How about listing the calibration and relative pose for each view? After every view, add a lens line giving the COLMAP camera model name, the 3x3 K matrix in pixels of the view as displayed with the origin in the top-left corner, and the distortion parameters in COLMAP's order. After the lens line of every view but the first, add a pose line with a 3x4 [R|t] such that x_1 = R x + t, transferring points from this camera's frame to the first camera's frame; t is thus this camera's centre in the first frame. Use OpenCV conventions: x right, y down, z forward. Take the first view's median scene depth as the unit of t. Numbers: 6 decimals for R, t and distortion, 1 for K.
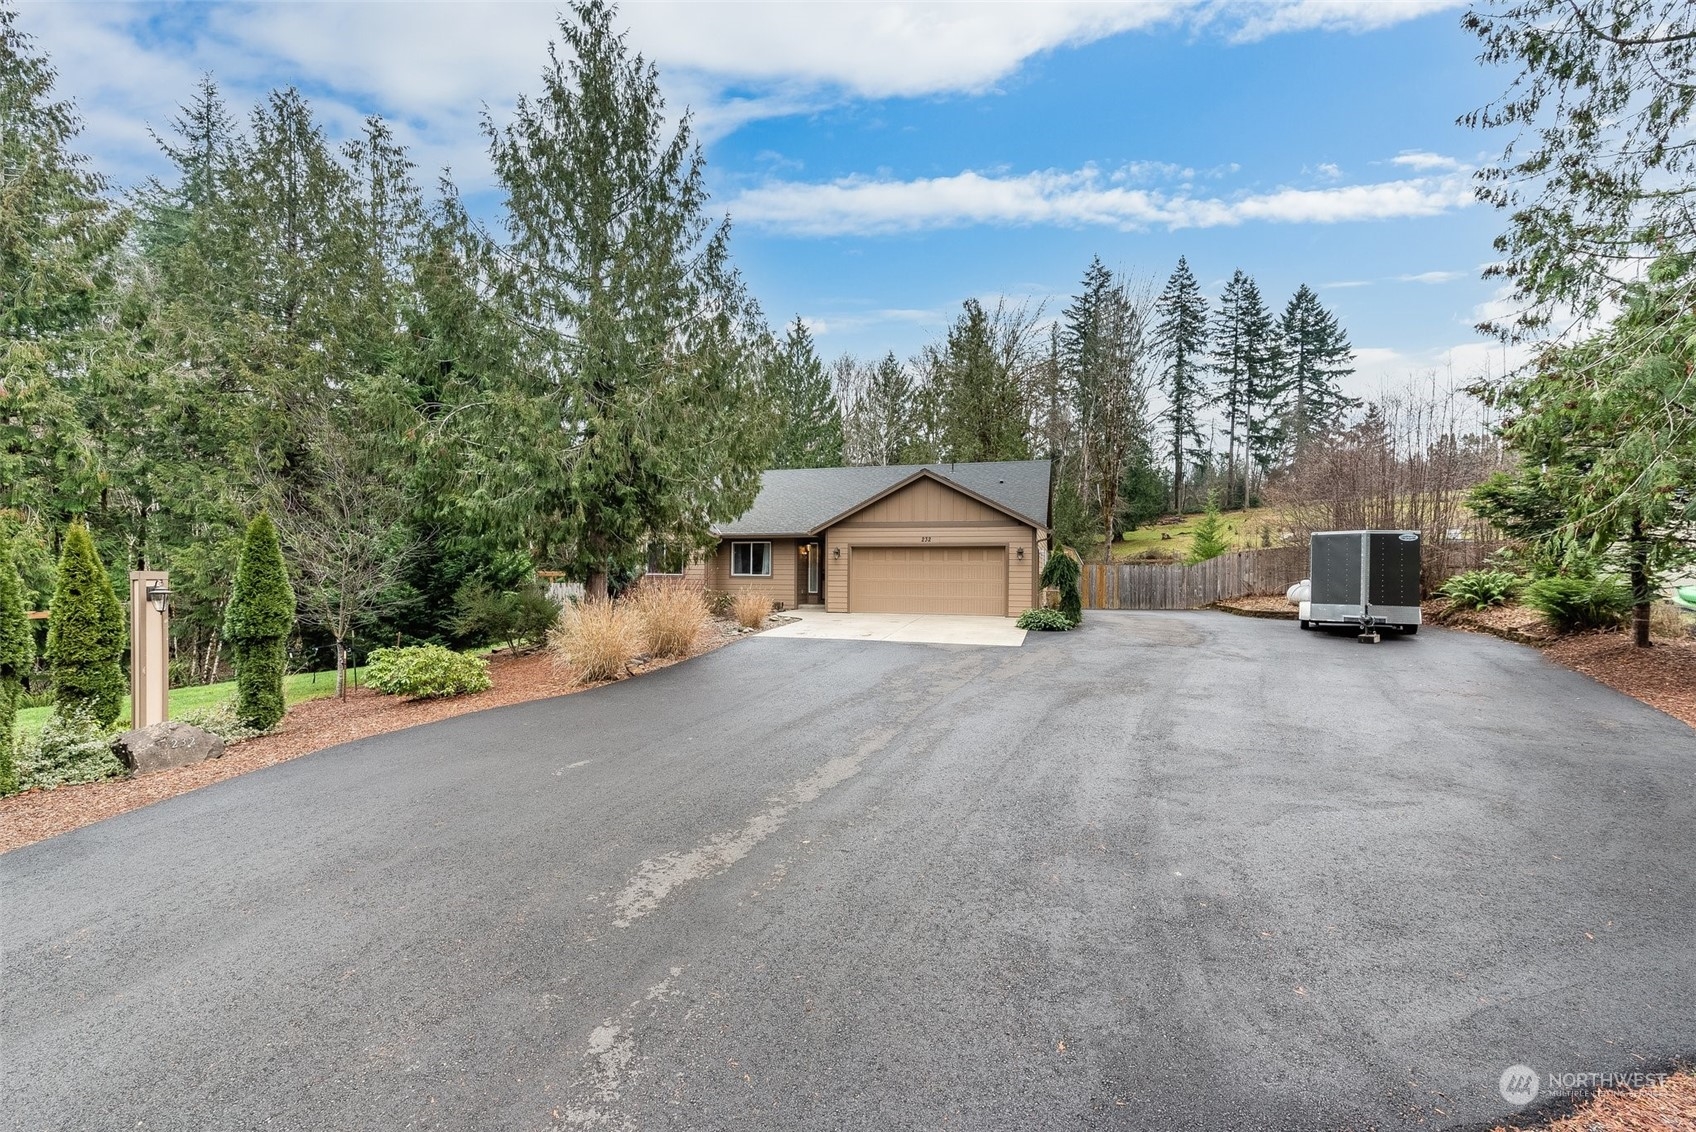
lens RADIAL K [[731.1, 0, 848.8], [0, 731.1, 573.9], [0, 0, 1]] dist [0.004402, -0.000827]
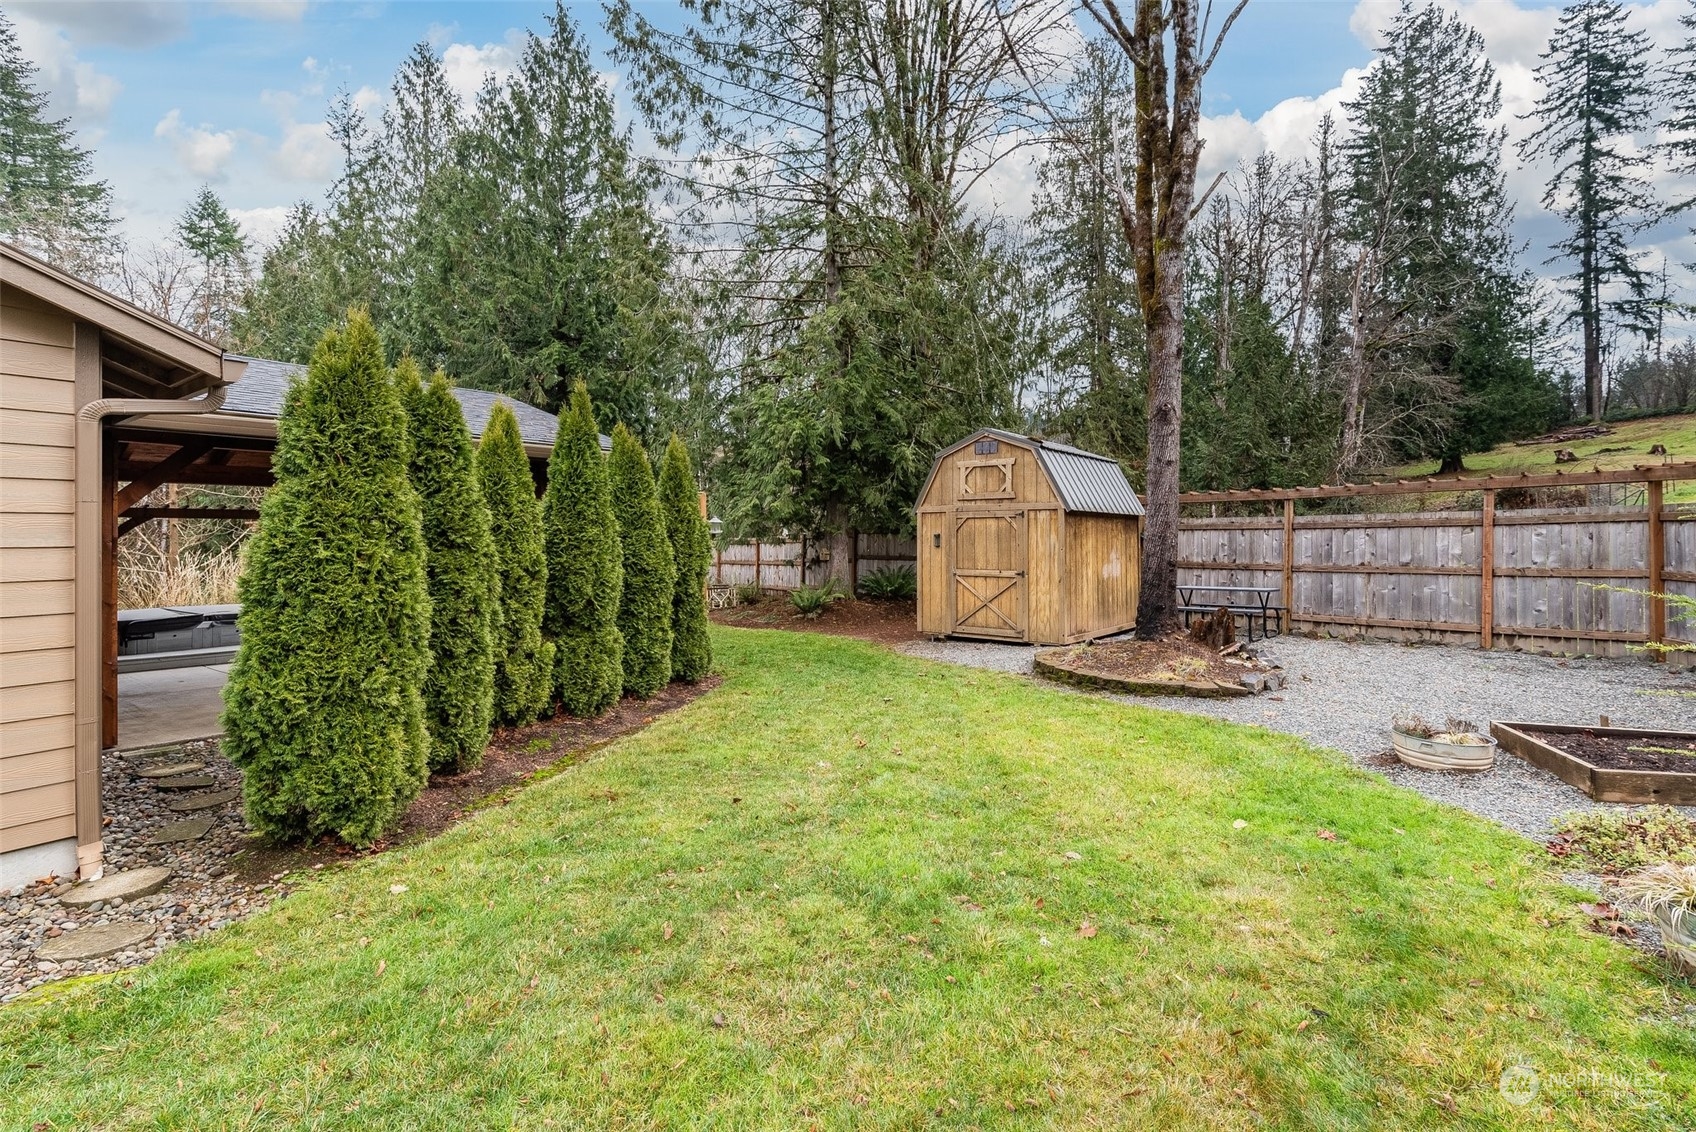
lens RADIAL K [[731.1, 0, 882.2], [0, 731.1, 527.6], [0, 0, 1]] dist [0.004402, -0.000827]
pose [[0.940312, -0.020610, -0.339690, 0.278917], [0.016220, 0.999744, -0.015758, -0.003839], [0.339928, 0.009307, 0.940405, 0.629012]]
